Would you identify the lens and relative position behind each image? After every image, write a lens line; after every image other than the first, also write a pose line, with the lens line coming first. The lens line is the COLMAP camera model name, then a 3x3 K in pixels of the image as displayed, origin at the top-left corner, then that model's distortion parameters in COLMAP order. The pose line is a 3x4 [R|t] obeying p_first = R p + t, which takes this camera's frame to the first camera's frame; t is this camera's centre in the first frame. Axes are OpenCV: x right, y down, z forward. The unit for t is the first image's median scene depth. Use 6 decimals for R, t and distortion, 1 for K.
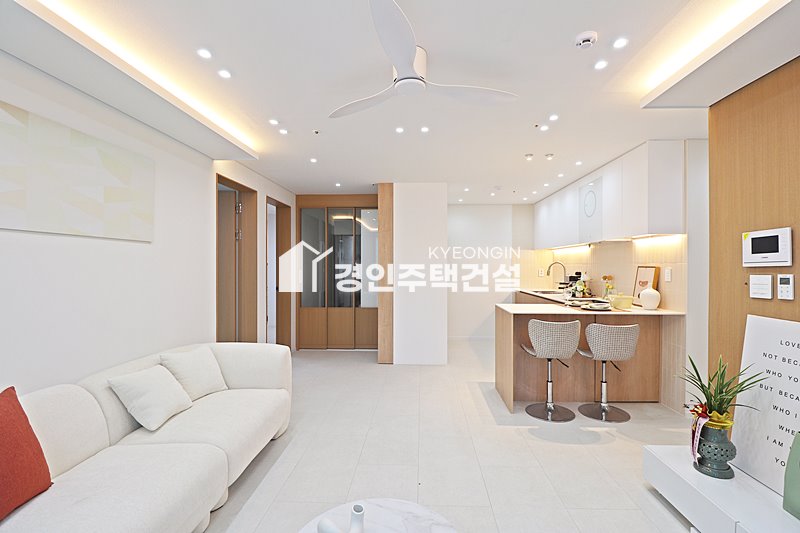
lens RADIAL K [[370.0, 0, 409.4], [0, 370.0, 268.5], [0, 0, 1]] dist [-0.009101, -0.008663]
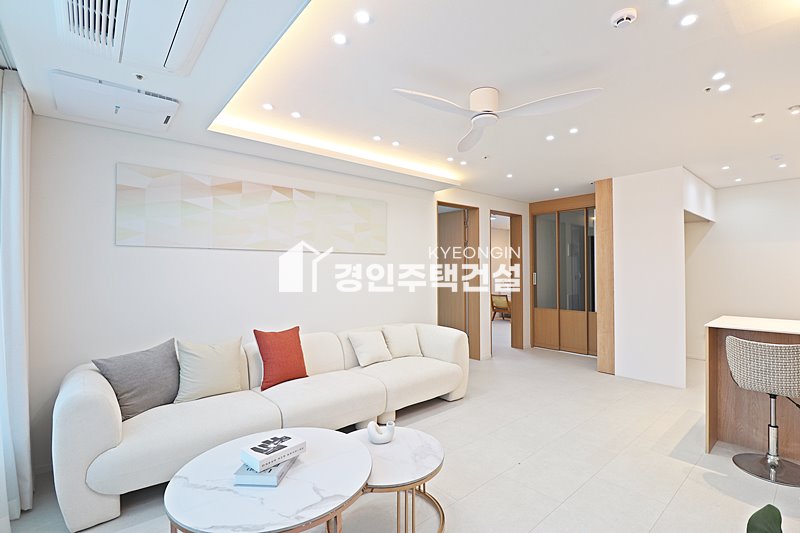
lens RADIAL K [[370.0, 0, 403.8], [0, 370.0, 266.5], [0, 0, 1]] dist [-0.009101, -0.008663]
pose [[0.676692, -0.013631, -0.736140, 0.391446], [0.001202, 0.999848, -0.017409, 0.006169], [0.736265, 0.010896, 0.676605, -0.007573]]
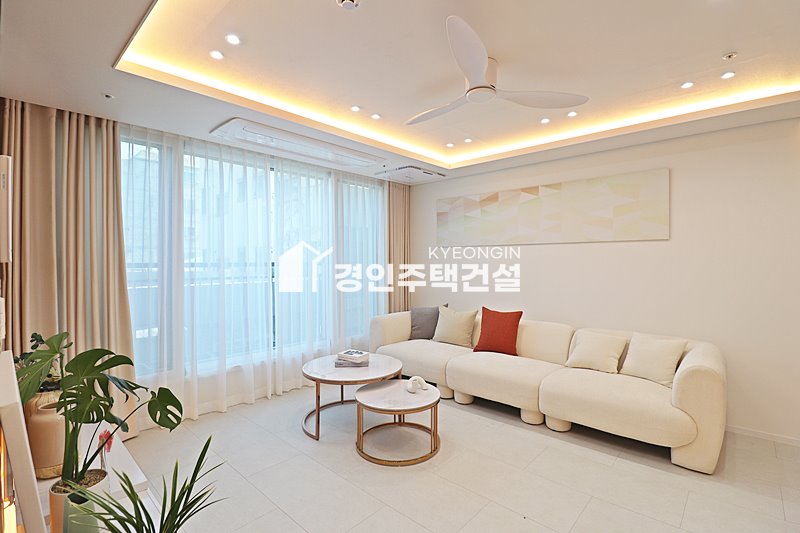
lens RADIAL K [[370.0, 0, 401.1], [0, 370.0, 264.7], [0, 0, 1]] dist [-0.009101, -0.008663]
pose [[-0.658722, 0.008531, -0.752338, 0.537857], [-0.002119, 0.999911, 0.013194, -0.004945], [0.752384, 0.010285, -0.658645, 0.853489]]
